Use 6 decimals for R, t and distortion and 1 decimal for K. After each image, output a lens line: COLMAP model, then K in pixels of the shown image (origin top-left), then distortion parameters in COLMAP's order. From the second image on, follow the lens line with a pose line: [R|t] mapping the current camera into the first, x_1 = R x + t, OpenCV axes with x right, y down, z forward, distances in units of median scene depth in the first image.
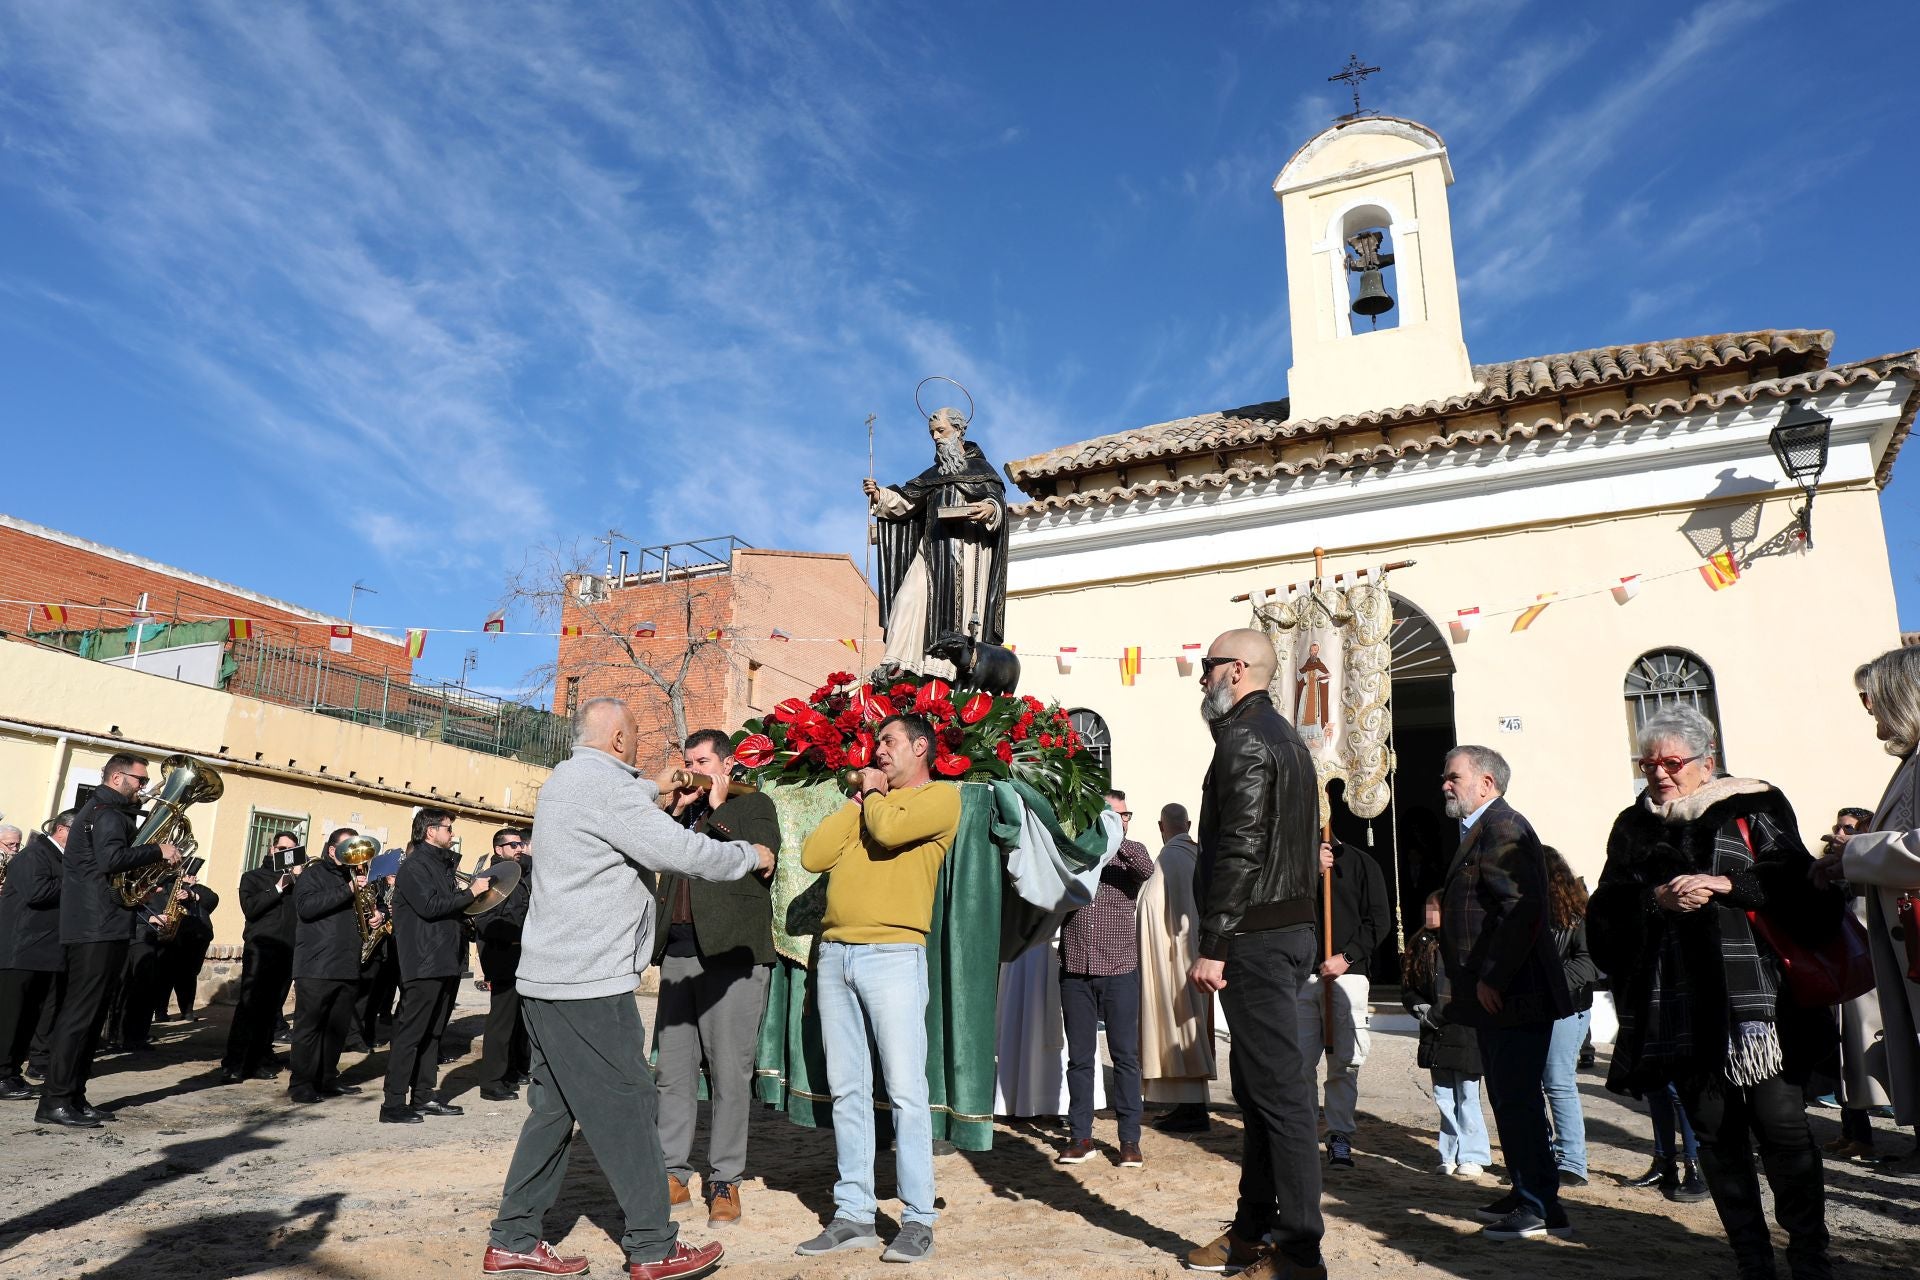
lens RADIAL K [[1347.9, 0, 960.0], [0, 1347.9, 640.0], [0, 0, 1]] dist [-0.083014, 0.069614]
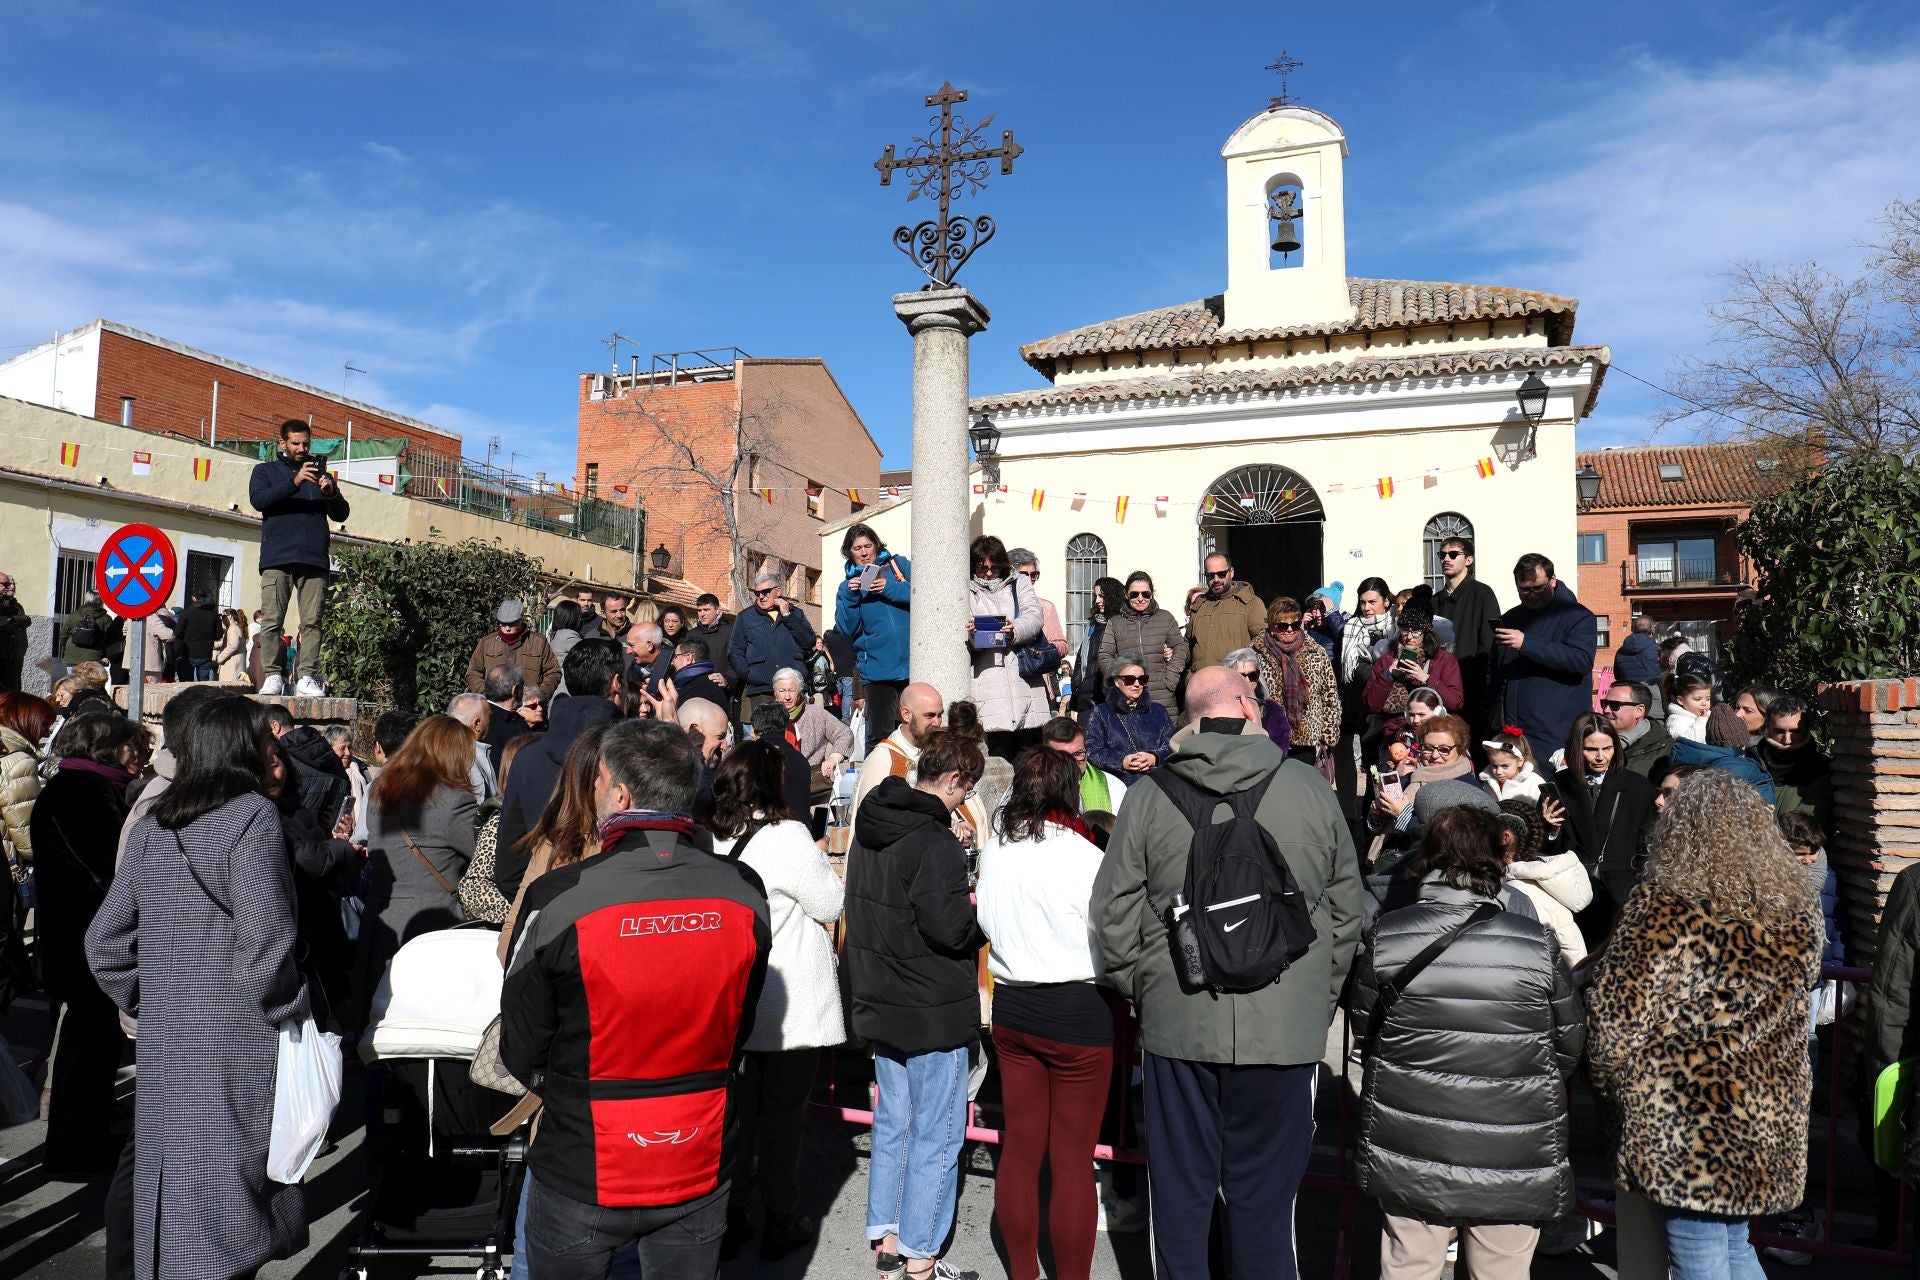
lens RADIAL K [[1347.9, 0, 960.0], [0, 1347.9, 640.0], [0, 0, 1]] dist [-0.083014, 0.069614]
pose [[0.995165, 0.007656, 0.097922, -0.195038], [-0.025344, 0.983212, 0.180699, -0.099022], [-0.094895, -0.182307, 0.978652, -0.493004]]
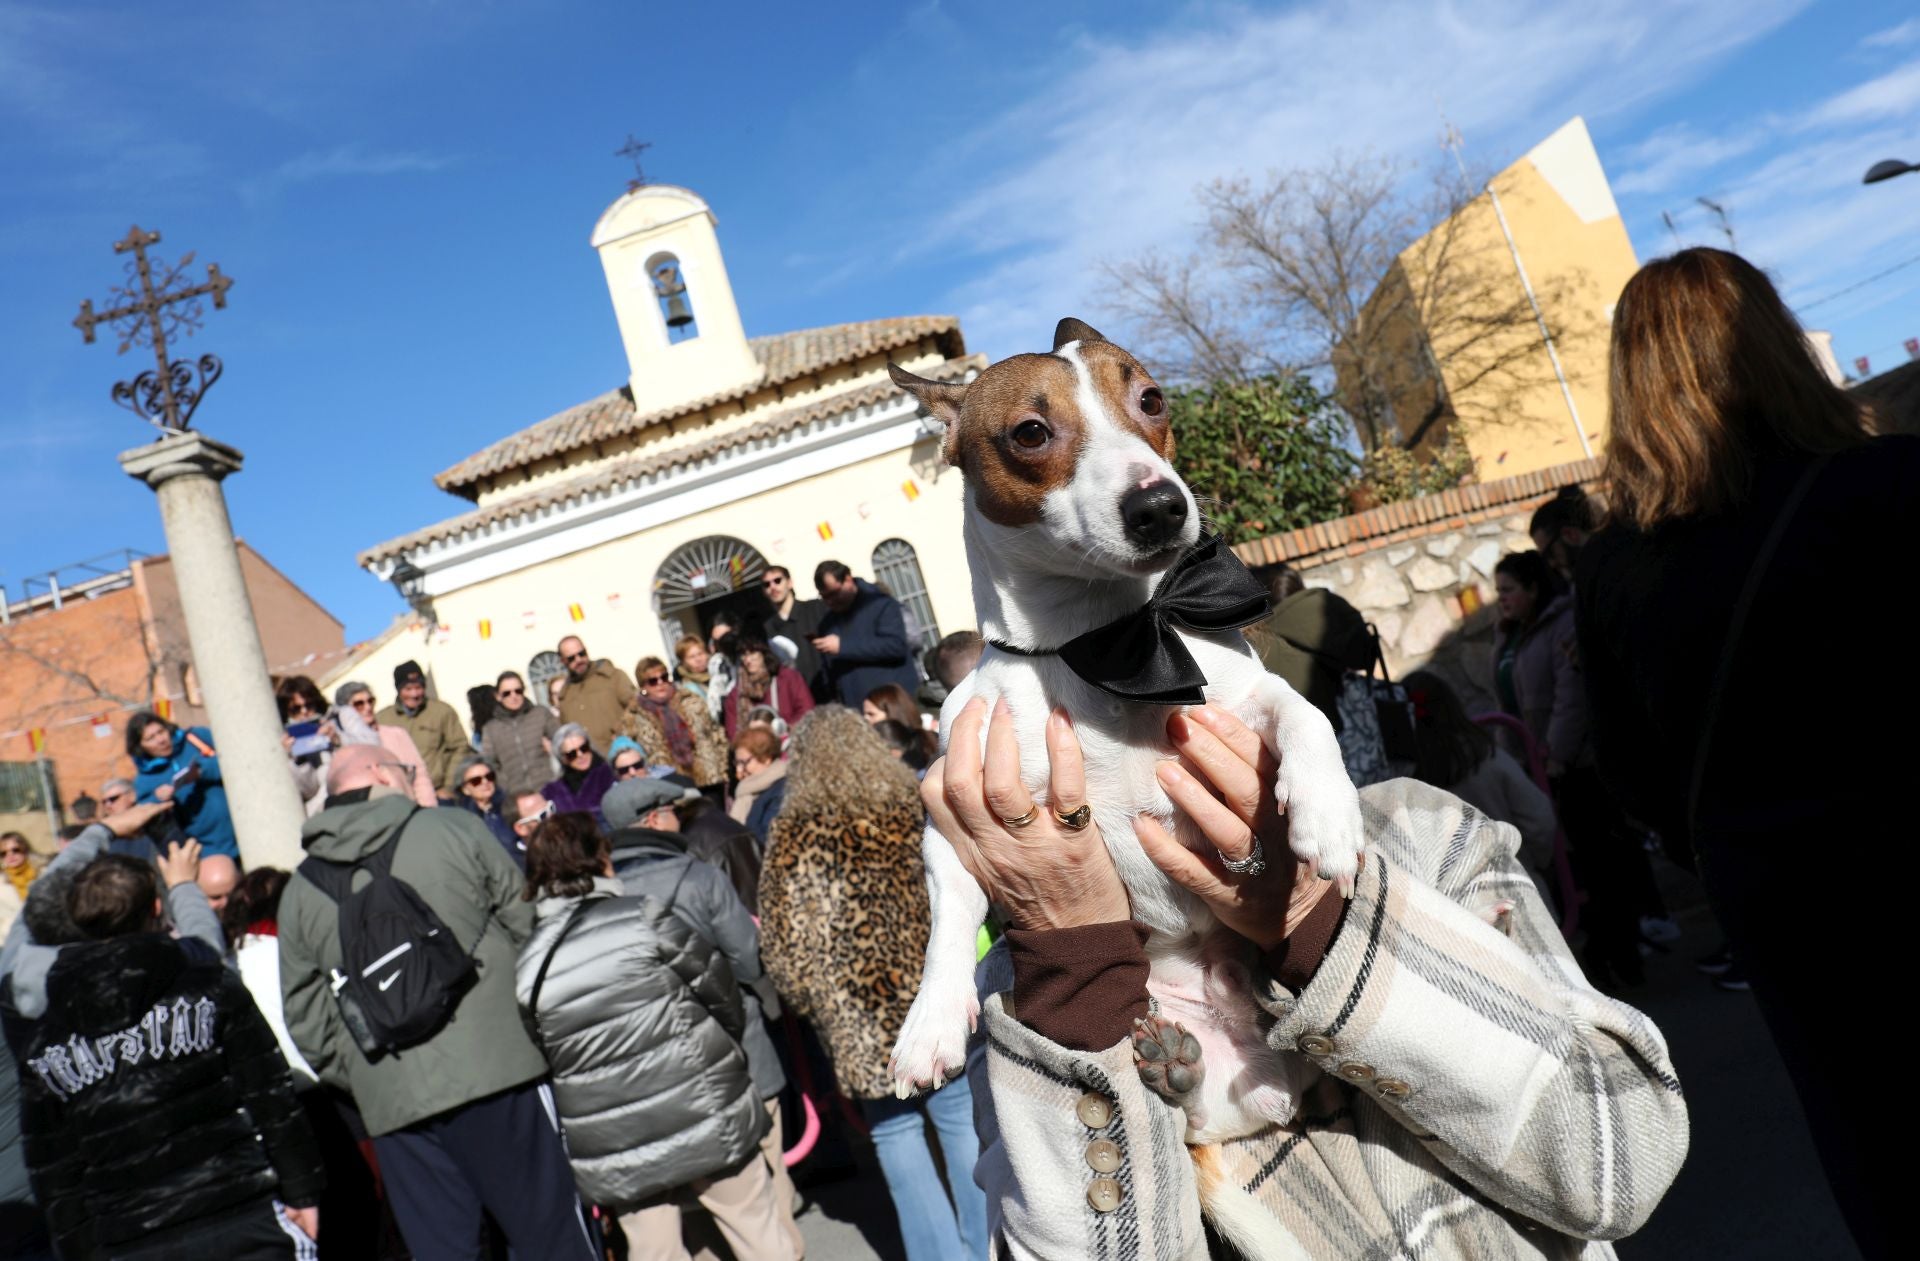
lens RADIAL K [[1401.2, 0, 958.1], [0, 1401.2, 591.5], [0, 0, 1]] dist [-0.005613, -0.000776]
pose [[0.883118, -0.222730, 0.412909, -0.122873], [0.195881, 0.974787, 0.106871, -0.082547], [-0.426301, -0.013499, 0.904480, -0.544060]]
